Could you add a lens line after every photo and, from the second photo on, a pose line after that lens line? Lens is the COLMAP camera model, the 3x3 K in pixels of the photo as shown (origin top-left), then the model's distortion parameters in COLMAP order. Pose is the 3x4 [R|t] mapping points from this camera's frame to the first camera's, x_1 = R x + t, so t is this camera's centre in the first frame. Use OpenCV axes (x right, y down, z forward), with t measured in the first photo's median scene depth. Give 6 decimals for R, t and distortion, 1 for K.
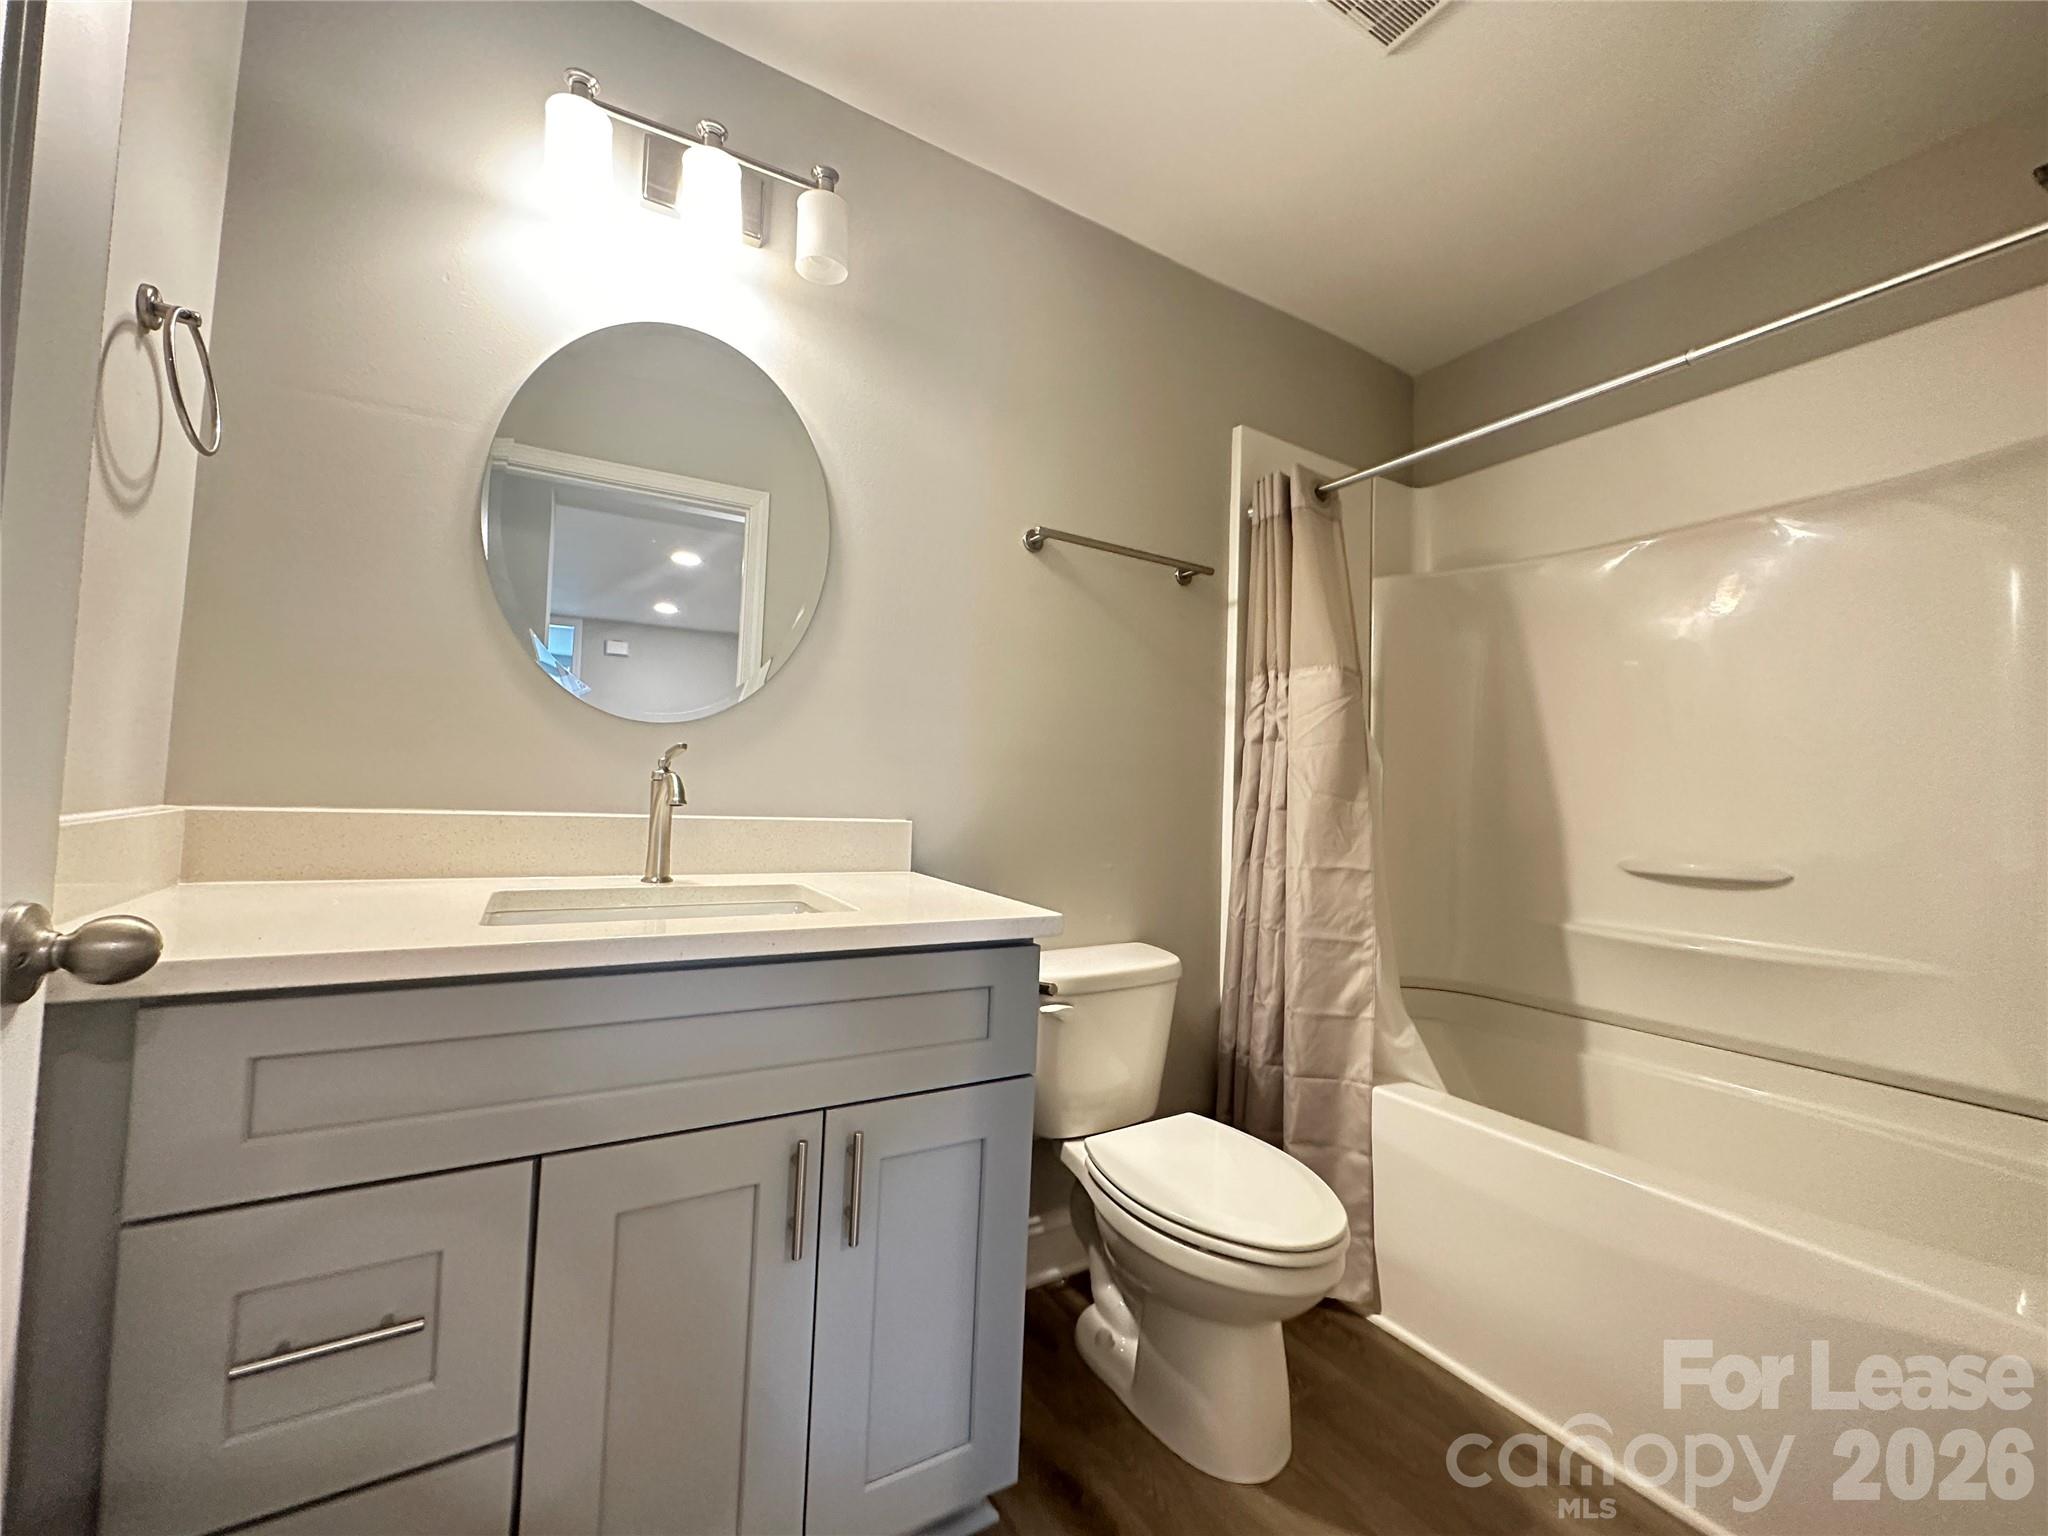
lens RADIAL K [[815.2, 0, 1025.1], [0, 815.2, 762.8], [0, 0, 1]] dist [-0.002830, 0.000099]
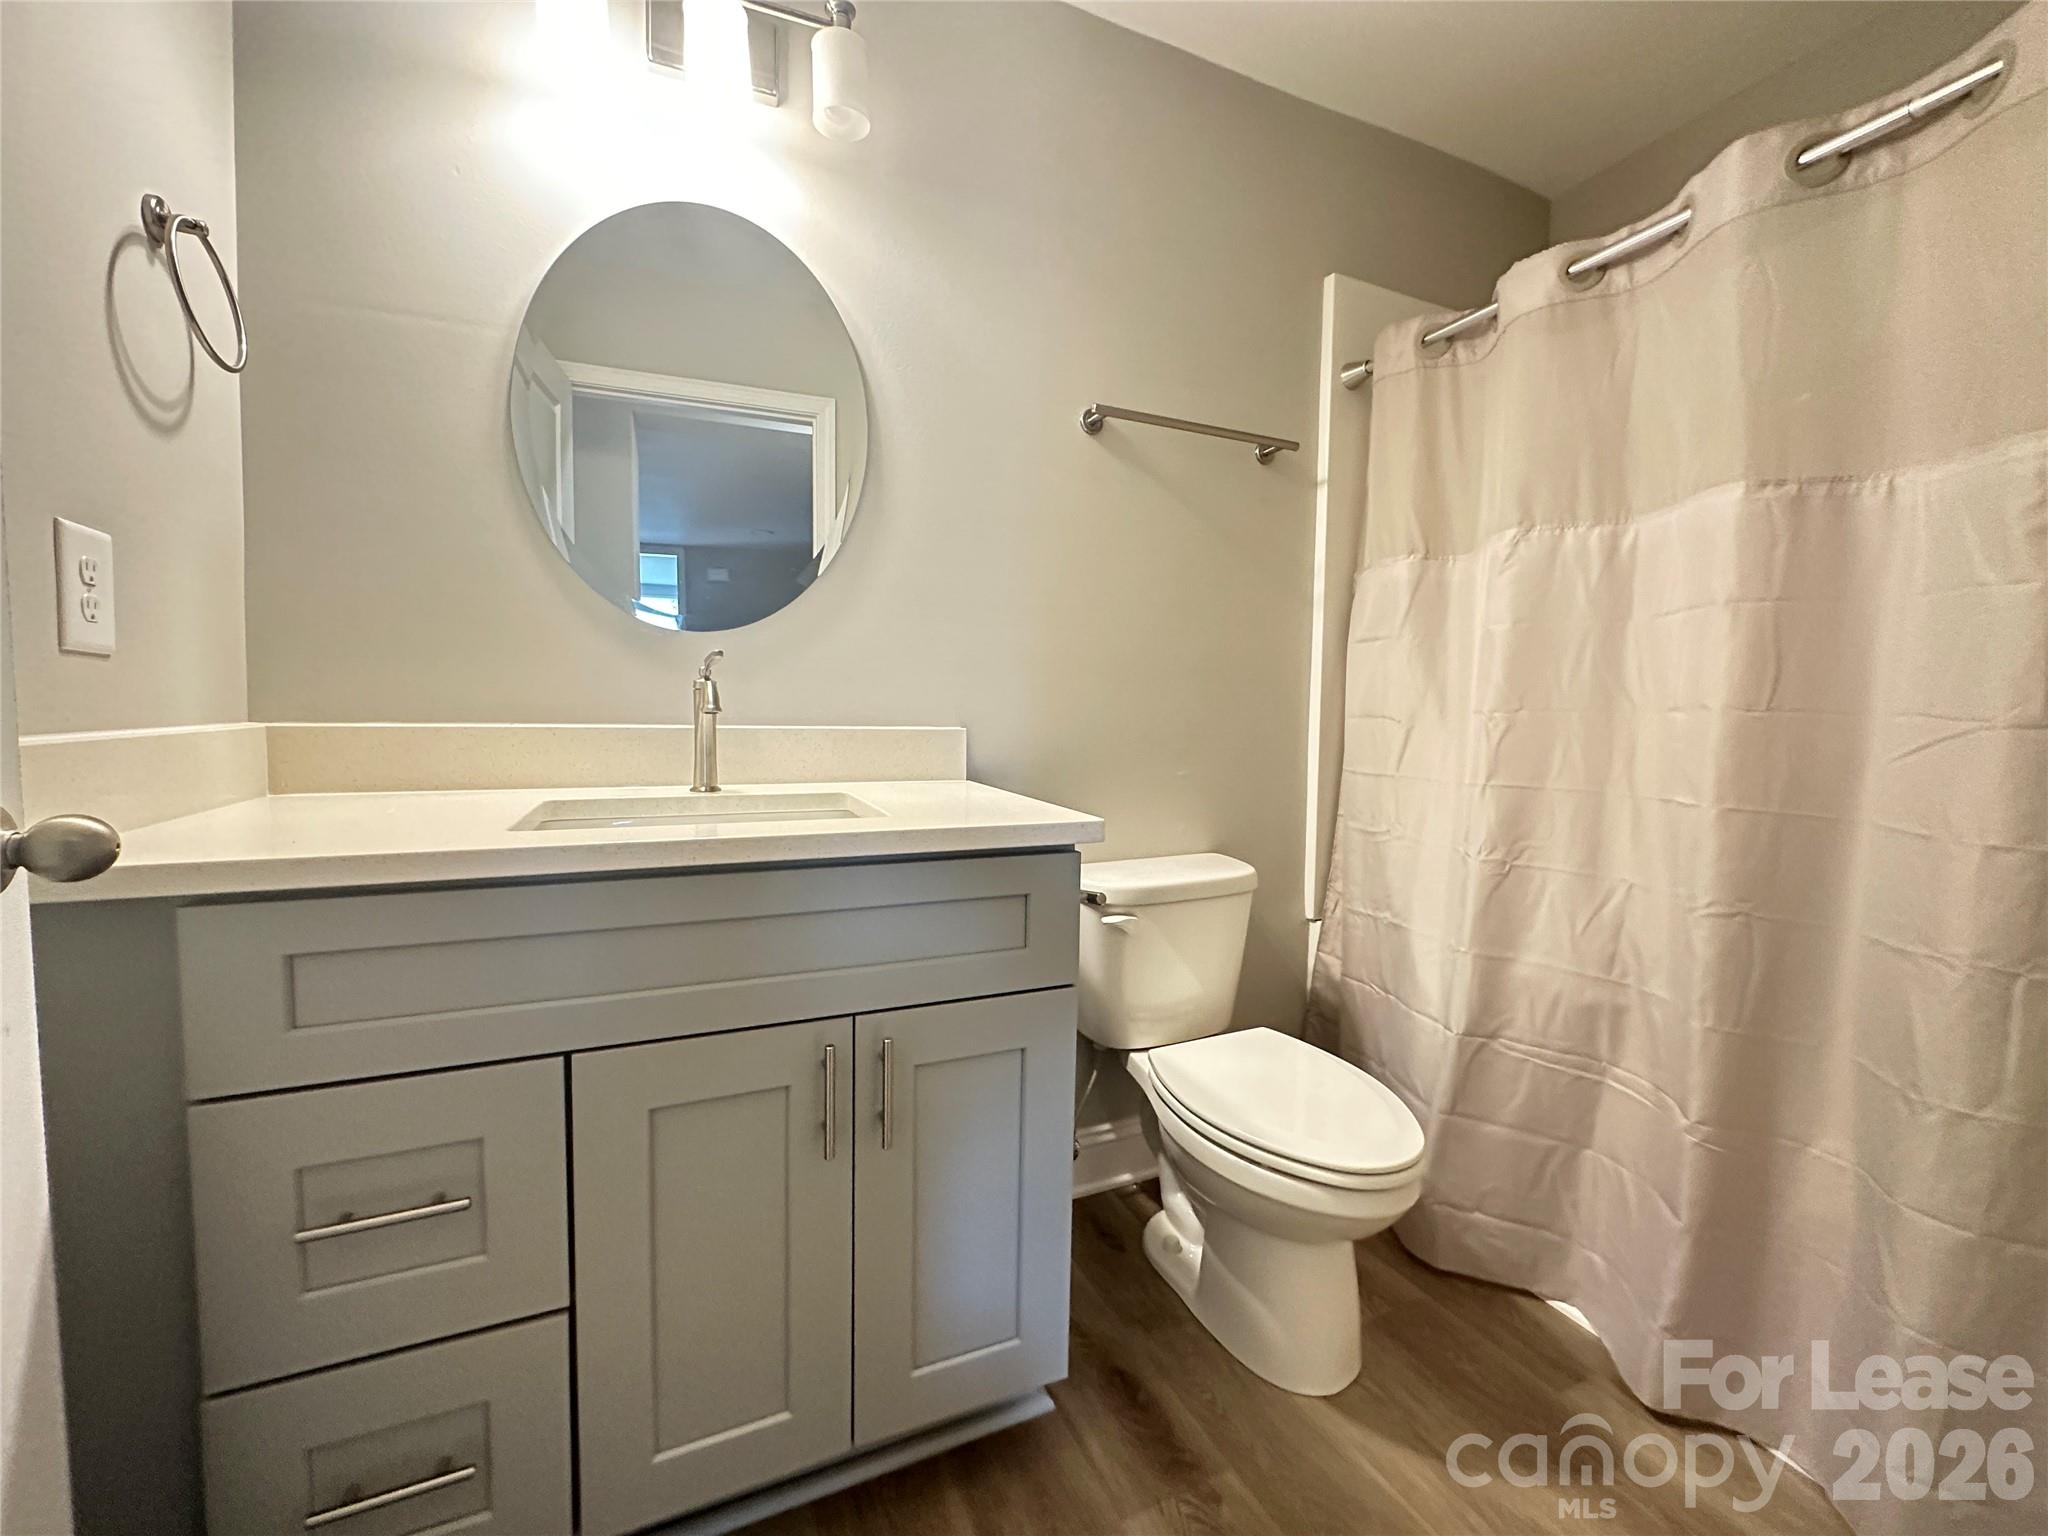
lens RADIAL K [[815.2, 0, 1025.1], [0, 815.2, 762.8], [0, 0, 1]] dist [-0.002830, 0.000099]
pose [[0.991271, -0.014990, -0.130983, 0.069695], [0.028000, 0.994787, 0.098060, 0.024255], [0.128830, -0.100872, 0.986523, 0.066101]]
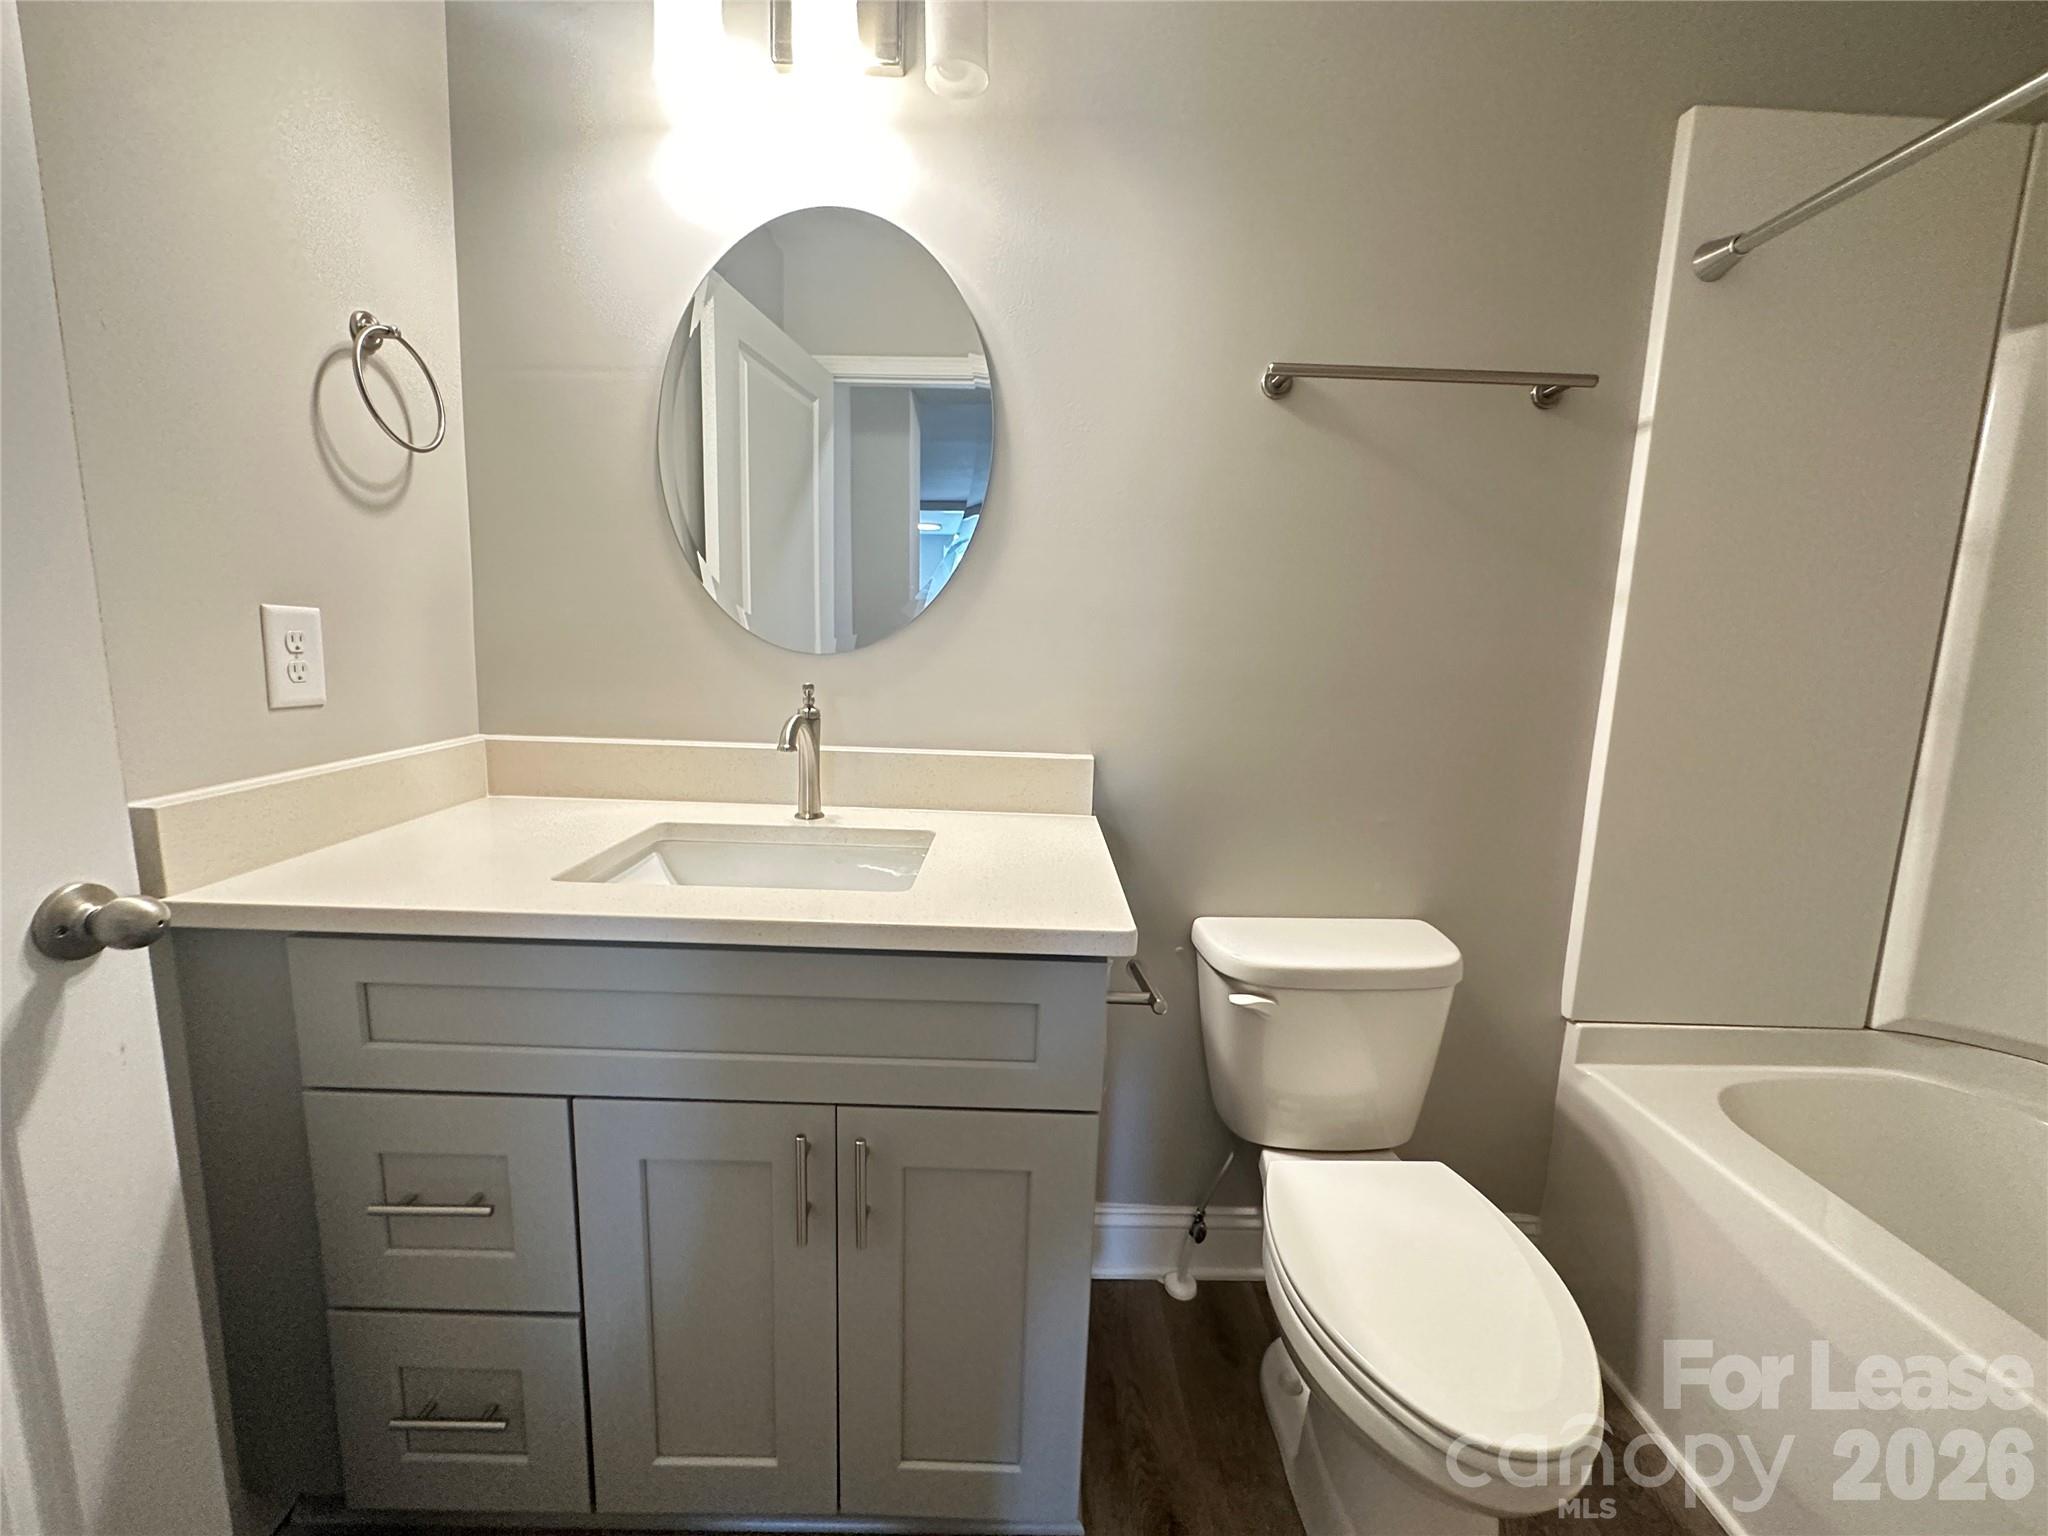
lens RADIAL K [[814.2, 0, 1020.5], [0, 814.2, 763.5], [0, 0, 1]] dist [-0.000956, -0.000358]
pose [[0.857510, 0.067802, -0.509979, 0.290776], [0.020746, 0.985914, 0.165962, -0.083890], [0.514048, -0.152894, 0.844025, 0.288037]]
